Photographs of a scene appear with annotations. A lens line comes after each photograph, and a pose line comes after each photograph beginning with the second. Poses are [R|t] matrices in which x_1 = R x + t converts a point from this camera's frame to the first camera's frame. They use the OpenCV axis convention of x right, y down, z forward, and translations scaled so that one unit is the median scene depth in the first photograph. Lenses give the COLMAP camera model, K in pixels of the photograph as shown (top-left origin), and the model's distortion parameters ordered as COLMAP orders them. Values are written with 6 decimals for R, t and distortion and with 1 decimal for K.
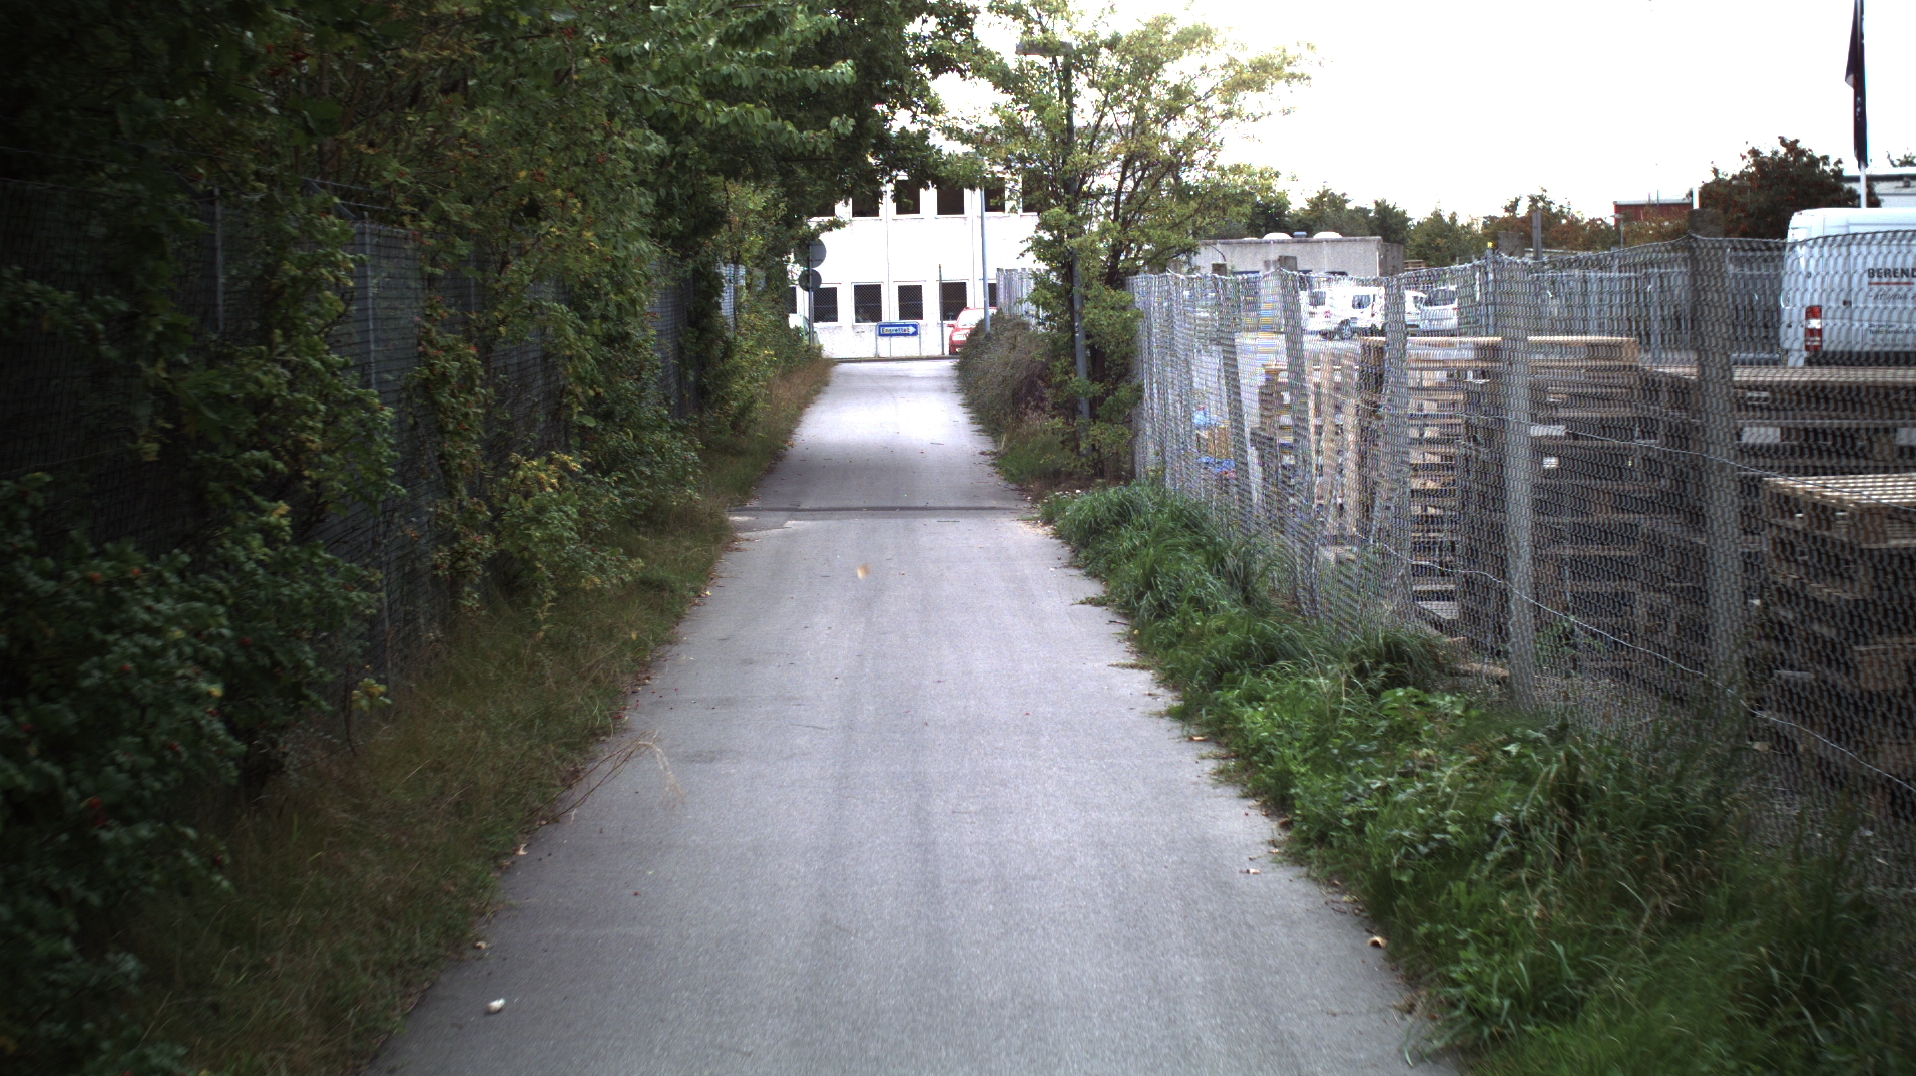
lens RADIAL K [[3527.4, 0, 958.0], [0, 3527.4, 538.0], [0, 0, 1]] dist [-0.276527, 0.318690]
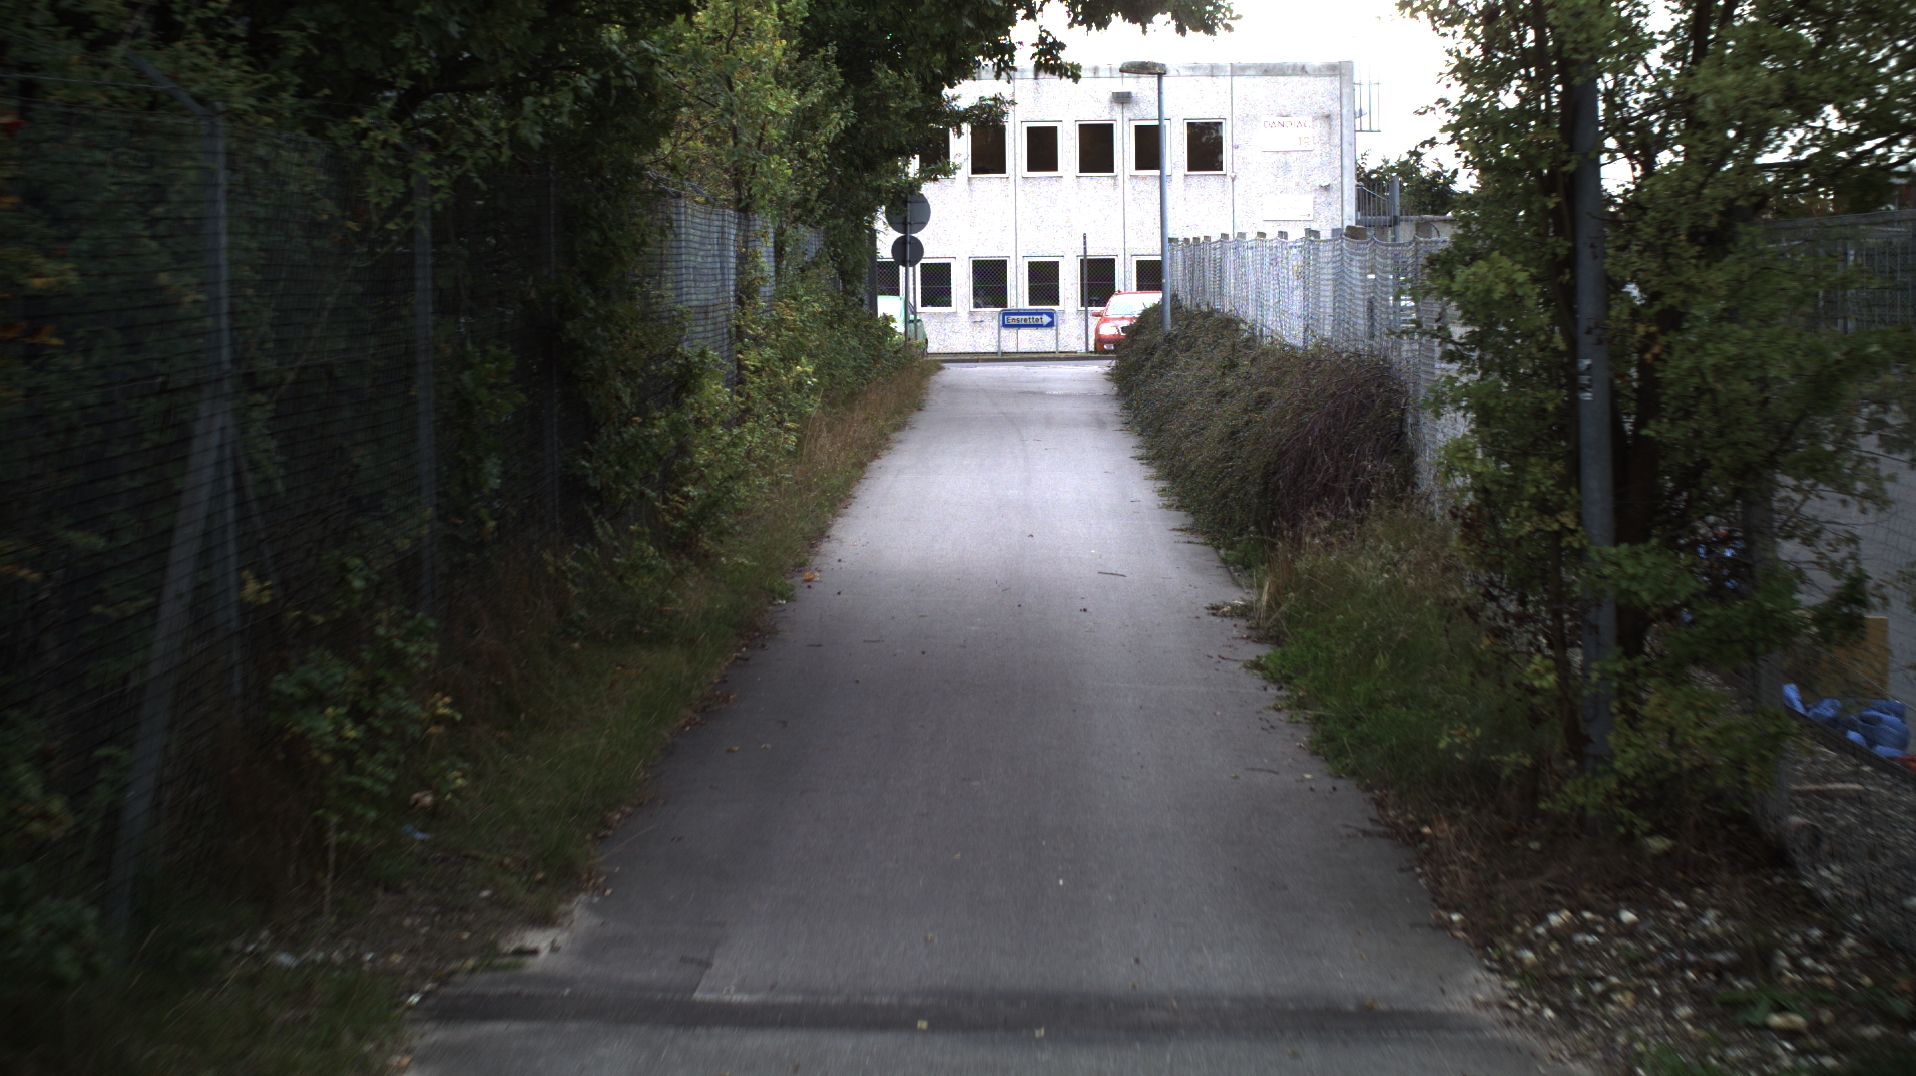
lens RADIAL K [[3527.4, 0, 958.0], [0, 3527.4, 538.0], [0, 0, 1]] dist [-0.276527, 0.318690]
pose [[0.999263, 0.015874, -0.034957, -0.009563], [-0.015671, 0.999859, 0.006080, -0.032379], [0.035049, -0.005528, 0.999370, 0.478232]]
